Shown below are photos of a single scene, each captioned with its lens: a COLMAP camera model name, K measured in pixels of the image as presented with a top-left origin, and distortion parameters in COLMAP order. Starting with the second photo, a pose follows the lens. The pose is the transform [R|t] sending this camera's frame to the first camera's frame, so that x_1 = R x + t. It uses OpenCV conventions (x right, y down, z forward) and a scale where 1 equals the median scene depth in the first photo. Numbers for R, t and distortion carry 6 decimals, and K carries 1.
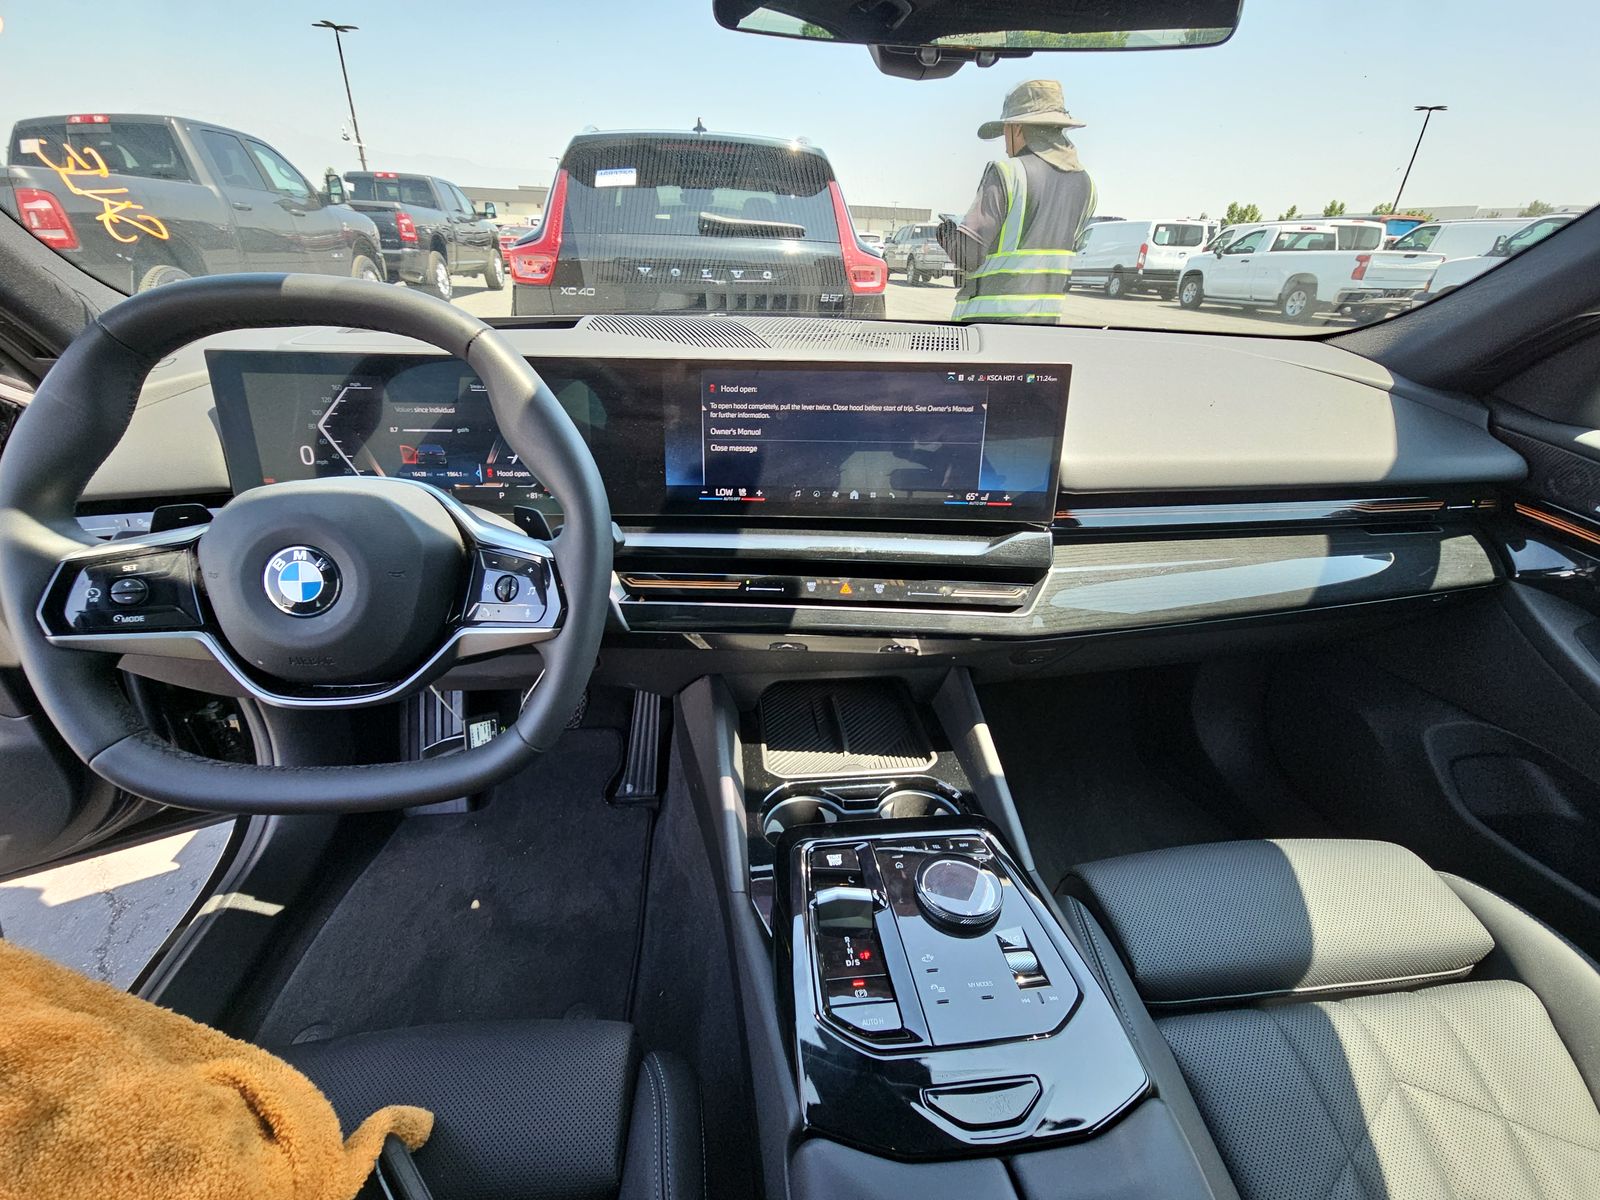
lens RADIAL K [[659.4, 0, 796.0], [0, 659.4, 610.0], [0, 0, 1]] dist [0.004945, -0.003804]
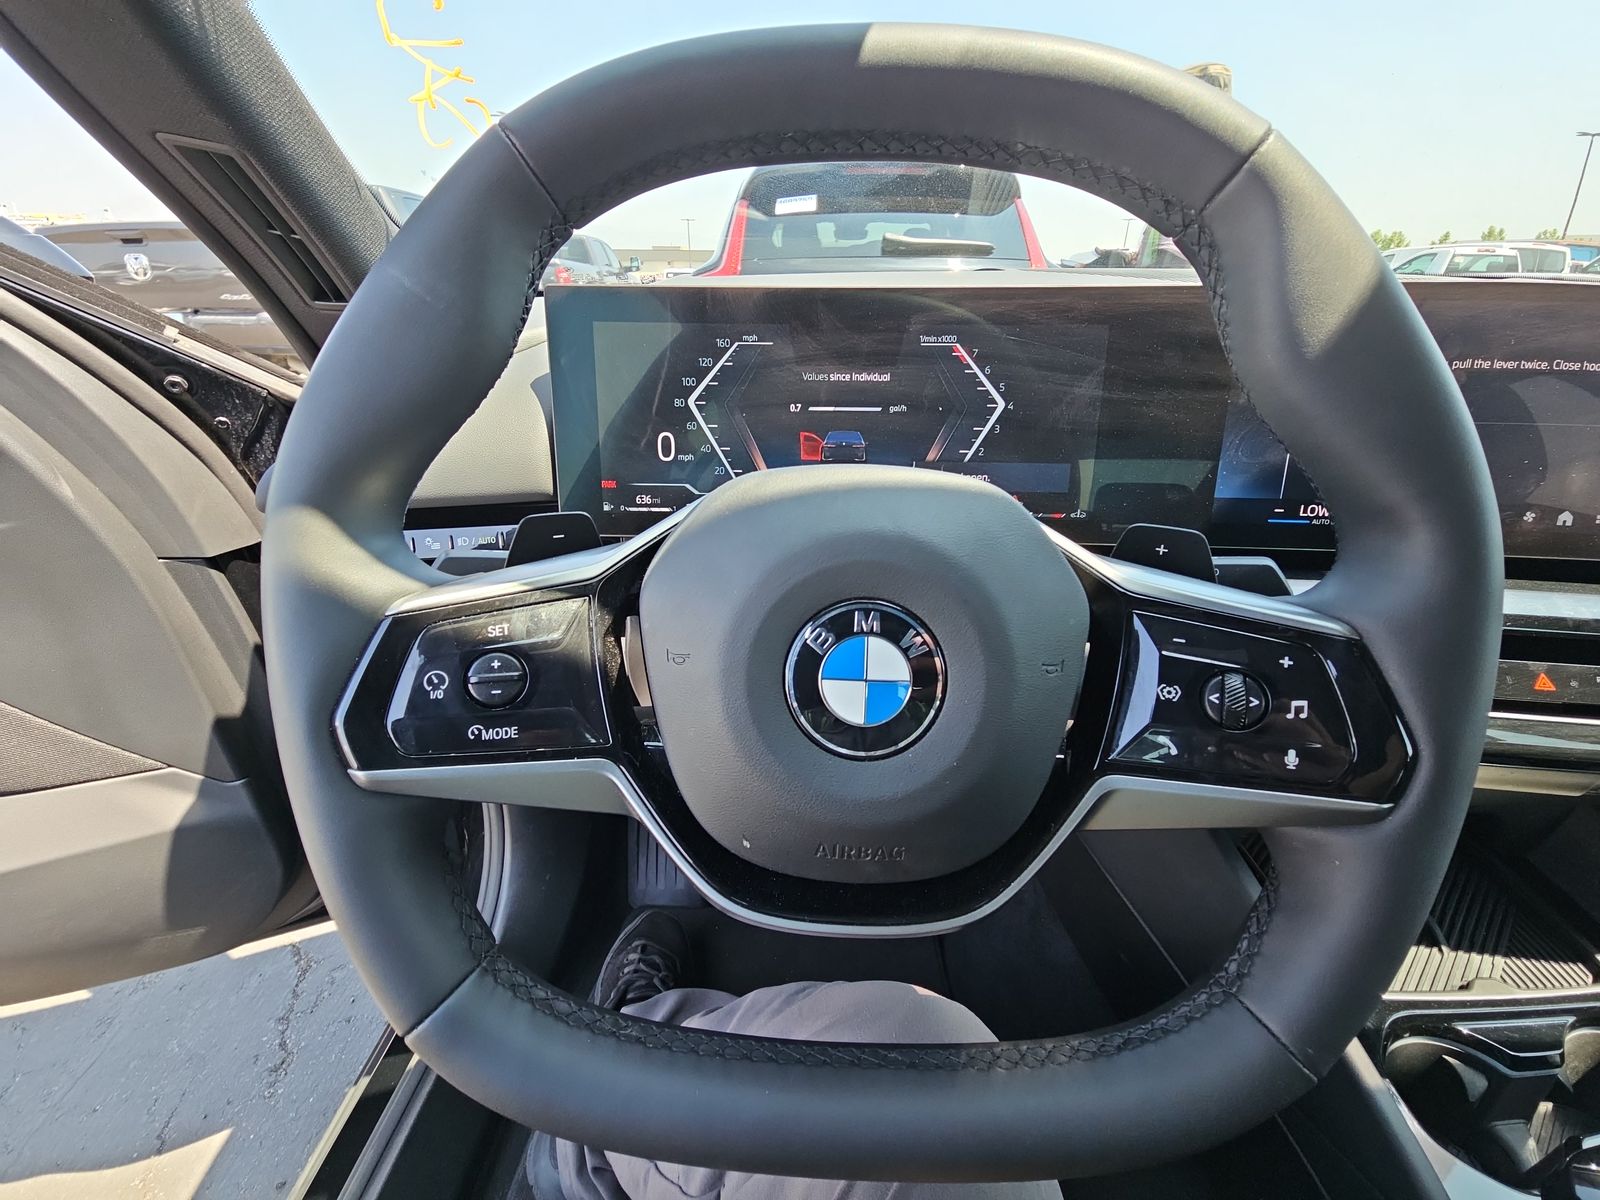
lens RADIAL K [[640.4, 0, 800.0], [0, 640.4, 600.0], [0, 0, 1]] dist [0.019547, -0.015411]
pose [[0.990055, 0.031540, -0.137100, -0.519422], [-0.039809, 0.997523, -0.058000, -0.049058], [0.134931, 0.062881, 0.988858, 0.394533]]
